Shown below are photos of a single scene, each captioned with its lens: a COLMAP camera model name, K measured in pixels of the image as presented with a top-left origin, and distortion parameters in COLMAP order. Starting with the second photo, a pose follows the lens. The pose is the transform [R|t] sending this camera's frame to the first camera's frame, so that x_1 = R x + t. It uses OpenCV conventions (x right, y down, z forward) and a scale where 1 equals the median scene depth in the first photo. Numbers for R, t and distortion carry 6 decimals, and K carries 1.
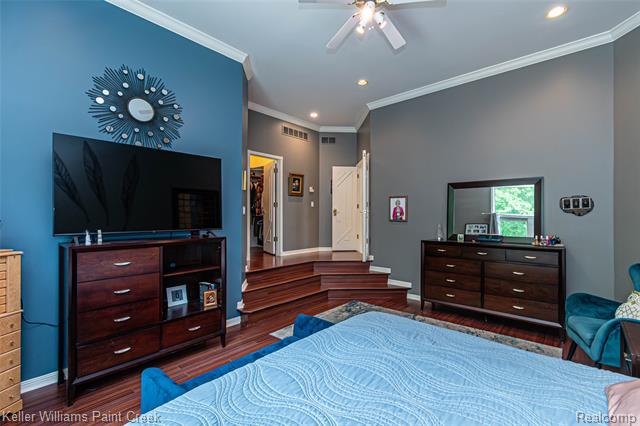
lens RADIAL K [[280.4, 0, 325.6], [0, 280.4, 215.1], [0, 0, 1]] dist [0.010317, -0.000108]
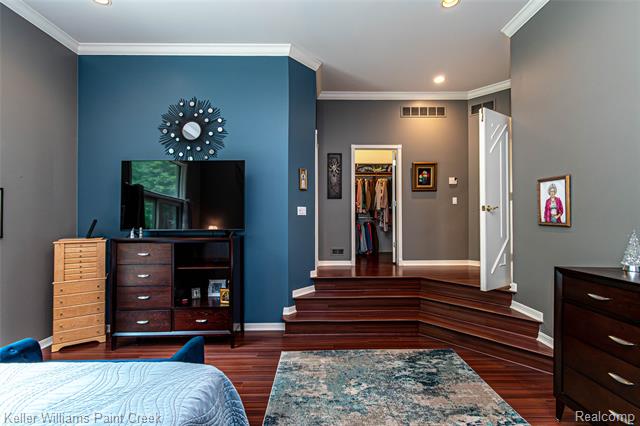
lens RADIAL K [[280.4, 0, 323.2], [0, 280.4, 214.9], [0, 0, 1]] dist [0.010317, -0.000108]
pose [[0.677569, -0.010453, -0.735385, 0.361676], [0.006117, 0.999944, -0.008578, 0.004231], [0.735434, 0.001314, 0.677595, 0.339437]]
